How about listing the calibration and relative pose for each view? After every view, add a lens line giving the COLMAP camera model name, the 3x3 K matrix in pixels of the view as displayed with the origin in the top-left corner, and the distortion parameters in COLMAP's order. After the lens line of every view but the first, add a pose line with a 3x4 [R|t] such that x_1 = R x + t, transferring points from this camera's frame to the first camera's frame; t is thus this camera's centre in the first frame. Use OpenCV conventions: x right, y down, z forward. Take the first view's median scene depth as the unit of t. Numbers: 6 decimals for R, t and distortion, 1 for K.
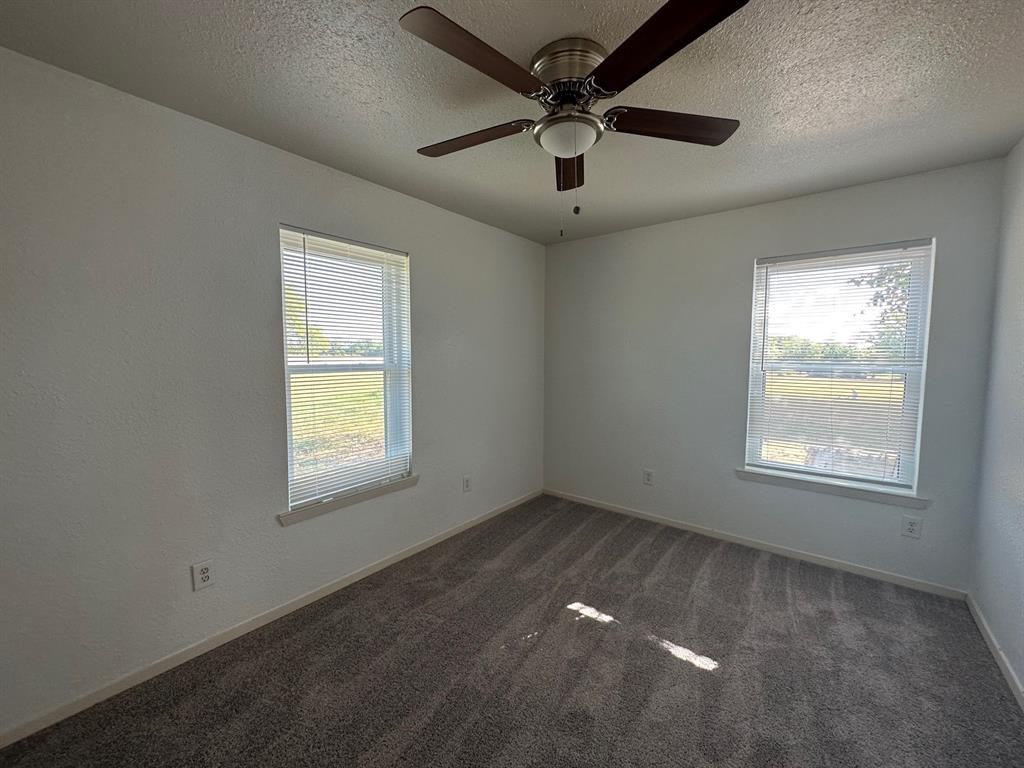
lens RADIAL K [[408.7, 0, 512.6], [0, 408.7, 384.0], [0, 0, 1]] dist [-0.003577, 0.000702]
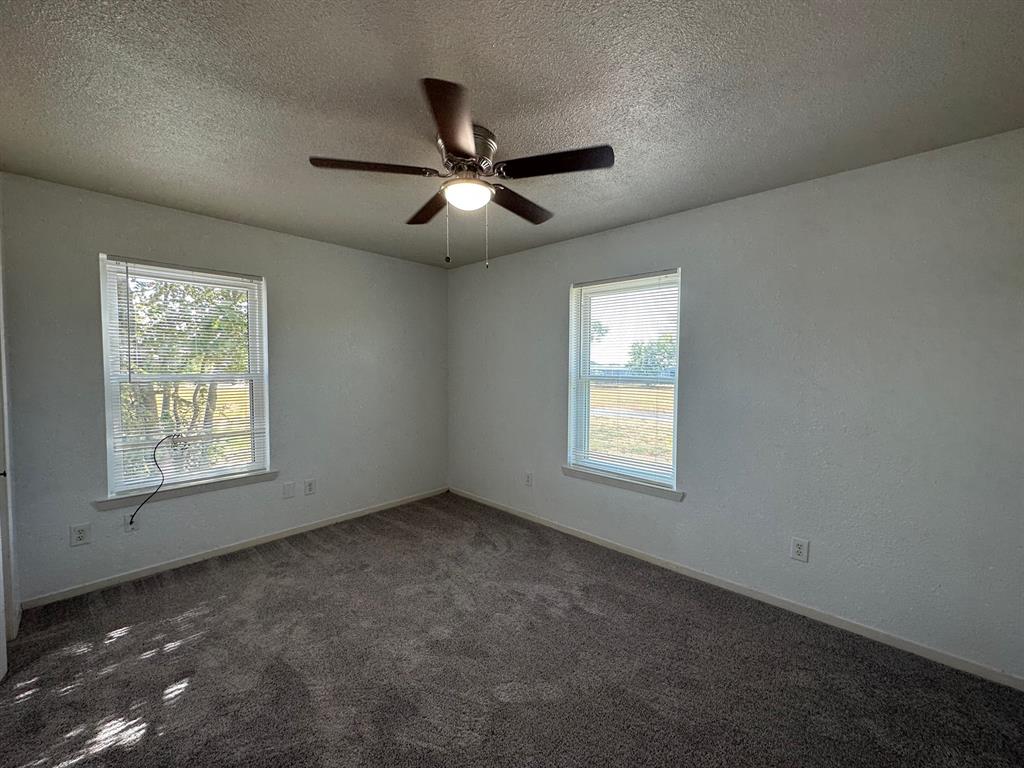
lens RADIAL K [[408.7, 0, 512.4], [0, 408.7, 379.5], [0, 0, 1]] dist [-0.003577, 0.000702]
pose [[0.999865, -0.001574, -0.016350, 0.561888], [0.000917, 0.999195, -0.040116, 0.017655], [0.016400, 0.040096, 0.999061, -0.197686]]
